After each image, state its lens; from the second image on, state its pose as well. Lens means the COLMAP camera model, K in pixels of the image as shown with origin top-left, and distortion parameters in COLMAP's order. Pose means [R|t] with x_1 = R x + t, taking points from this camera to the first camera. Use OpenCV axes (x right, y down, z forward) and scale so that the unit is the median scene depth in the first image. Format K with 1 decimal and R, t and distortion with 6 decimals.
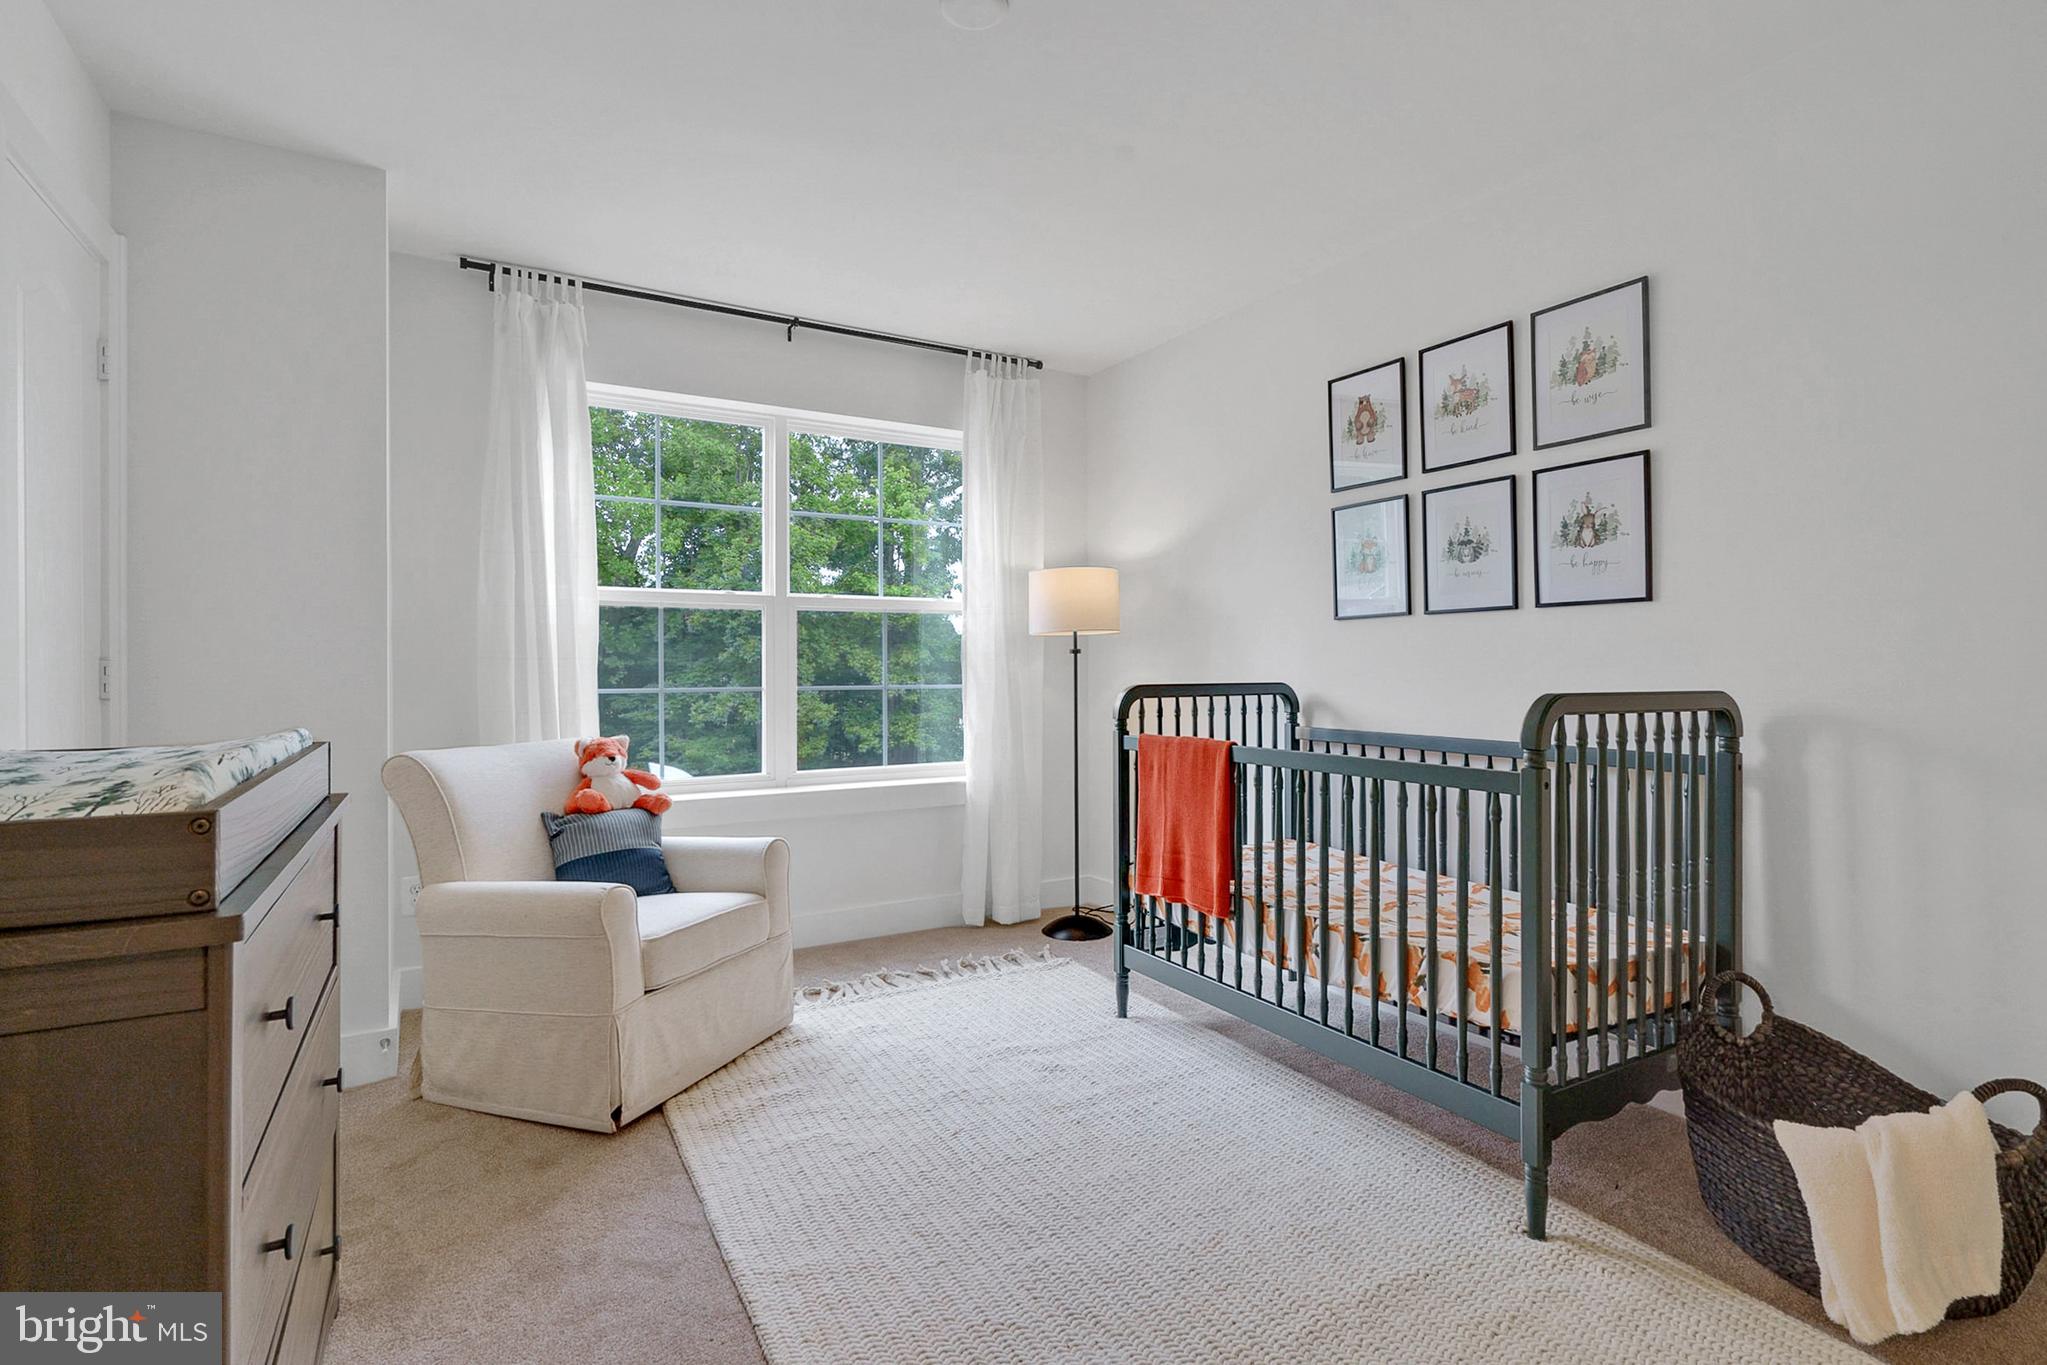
lens RADIAL K [[982.9, 0, 1028.4], [0, 982.9, 655.5], [0, 0, 1]] dist [-0.001176, -0.000213]
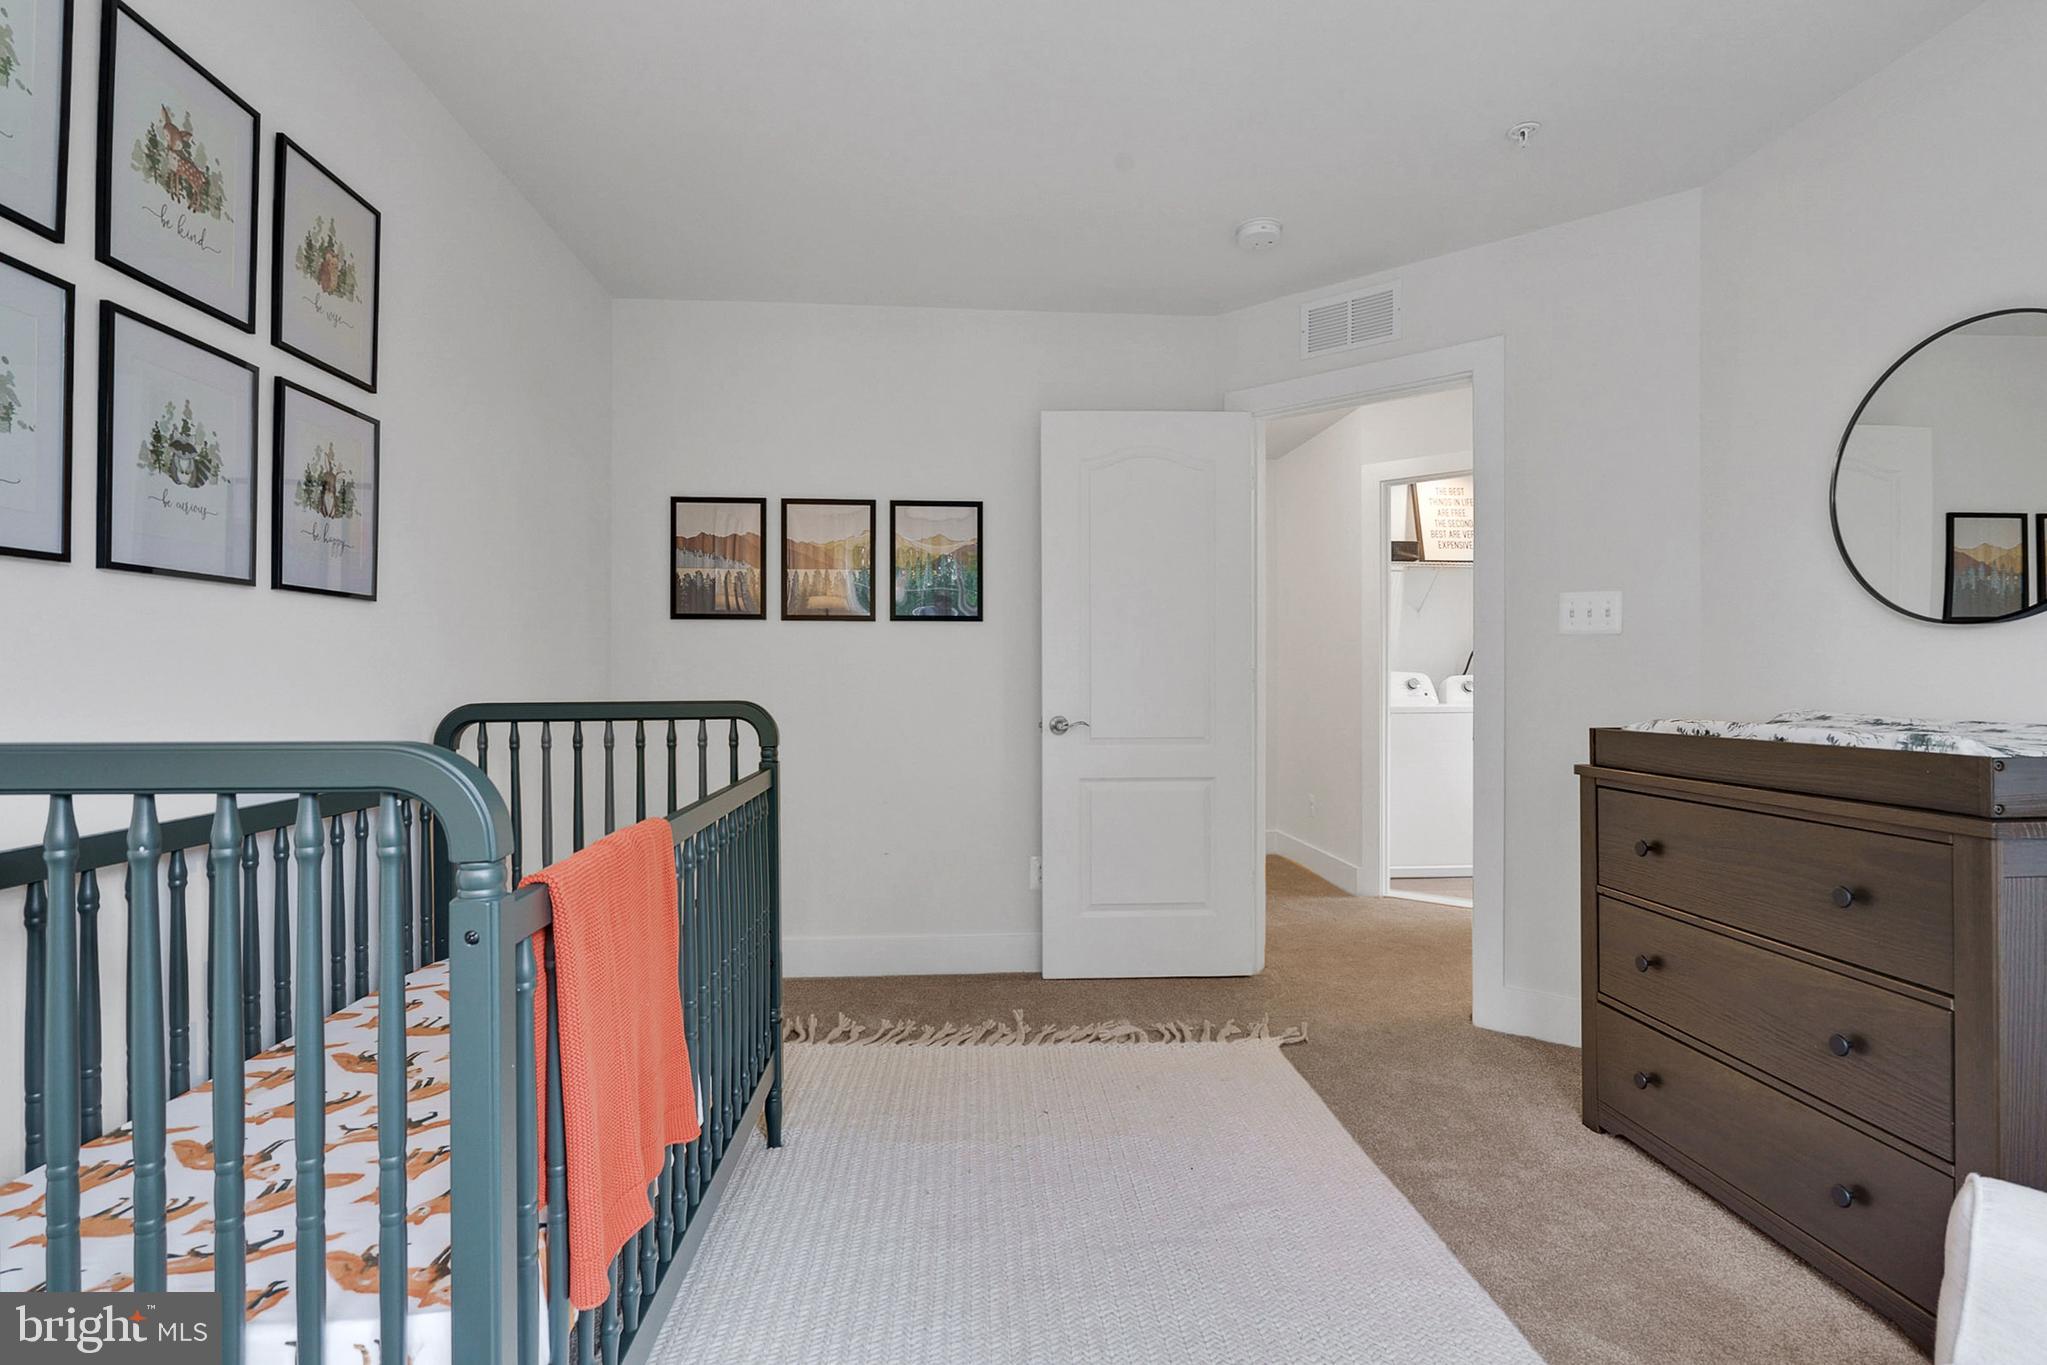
lens RADIAL K [[998.7, 0, 1023.5], [0, 998.7, 682.5], [0, 0, 1]] dist [-0.000245, -0.000065]
pose [[-0.895227, 0.005959, 0.445570, -0.218332], [0.002515, 0.999962, -0.008321, 0.019332], [-0.445602, -0.006329, -0.895209, 1.404901]]
